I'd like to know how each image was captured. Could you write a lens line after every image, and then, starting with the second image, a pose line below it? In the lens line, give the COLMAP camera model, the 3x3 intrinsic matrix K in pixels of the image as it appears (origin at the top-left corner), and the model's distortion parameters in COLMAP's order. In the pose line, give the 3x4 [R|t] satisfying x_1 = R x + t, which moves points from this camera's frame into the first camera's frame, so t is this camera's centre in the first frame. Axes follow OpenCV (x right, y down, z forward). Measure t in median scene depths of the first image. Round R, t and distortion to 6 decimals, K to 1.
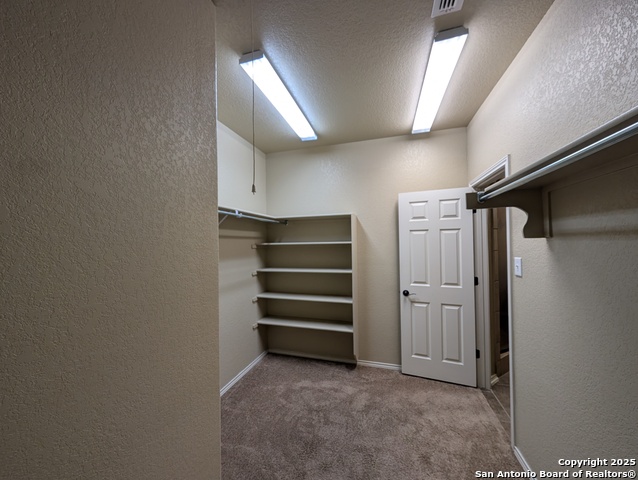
lens RADIAL K [[231.6, 0, 316.7], [0, 231.6, 239.3], [0, 0, 1]] dist [0.001542, 0.000040]
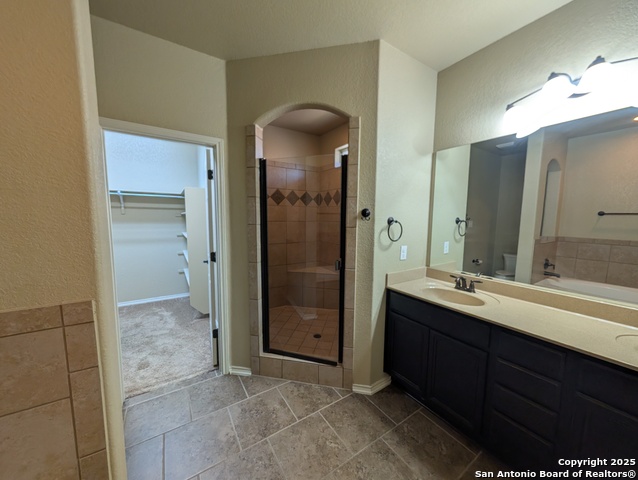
lens RADIAL K [[231.6, 0, 317.8], [0, 231.6, 242.8], [0, 0, 1]] dist [0.001542, 0.000040]
pose [[0.771809, 0.091823, -0.629189, 1.540817], [-0.014377, 0.991785, 0.127104, 0.007909], [0.635692, -0.089054, 0.766789, 0.560701]]
